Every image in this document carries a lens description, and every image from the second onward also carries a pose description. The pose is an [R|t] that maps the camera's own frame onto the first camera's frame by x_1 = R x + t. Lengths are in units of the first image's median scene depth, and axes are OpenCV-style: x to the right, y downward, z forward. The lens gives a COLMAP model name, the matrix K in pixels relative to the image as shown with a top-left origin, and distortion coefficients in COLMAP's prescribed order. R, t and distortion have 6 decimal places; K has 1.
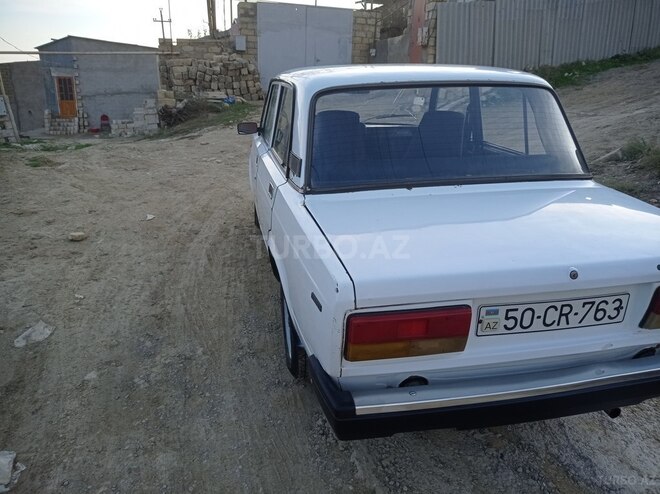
lens RADIAL K [[506.3, 0, 342.1], [0, 506.3, 236.2], [0, 0, 1]] dist [0.052605, -0.068117]
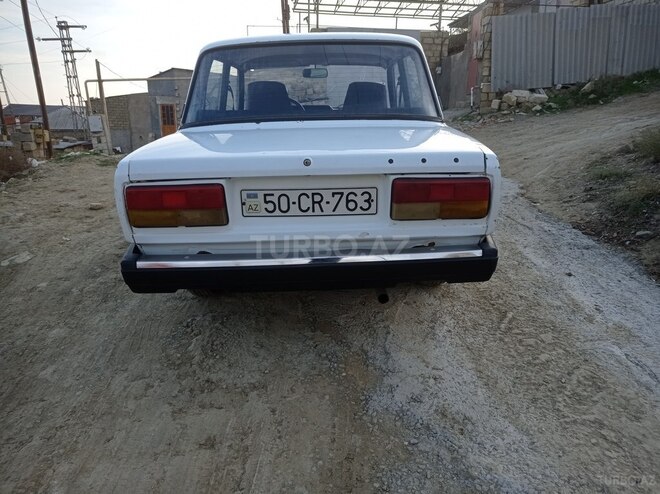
lens RADIAL K [[506.3, 0, 344.3], [0, 506.3, 235.1], [0, 0, 1]] dist [0.052605, -0.068117]
pose [[0.982209, 0.022312, -0.186462, 0.434772], [-0.032738, 0.998056, -0.053024, 0.175858], [0.184917, 0.058185, 0.981030, -0.101213]]
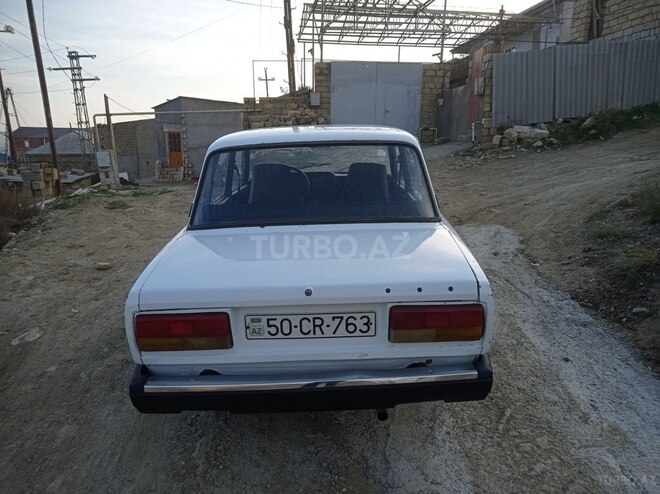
lens RADIAL K [[506.3, 0, 345.2], [0, 506.3, 231.8], [0, 0, 1]] dist [0.052605, -0.068117]
pose [[0.980866, 0.013033, -0.194250, 0.445453], [-0.031313, 0.995328, -0.091335, 0.020301], [0.192152, 0.095670, 0.976691, -0.144674]]
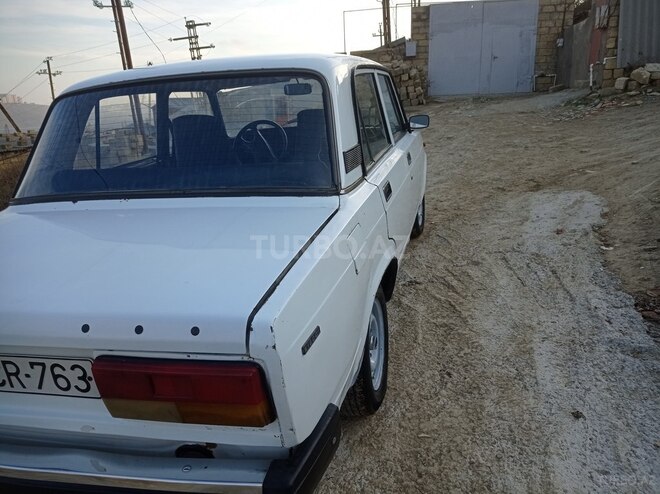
lens RADIAL K [[506.3, 0, 344.1], [0, 506.3, 238.5], [0, 0, 1]] dist [0.052605, -0.068117]
pose [[0.902136, 0.051613, -0.428353, 0.714150], [-0.054659, 0.998492, 0.005194, -0.046954], [0.427975, 0.018728, 0.903597, 0.311947]]
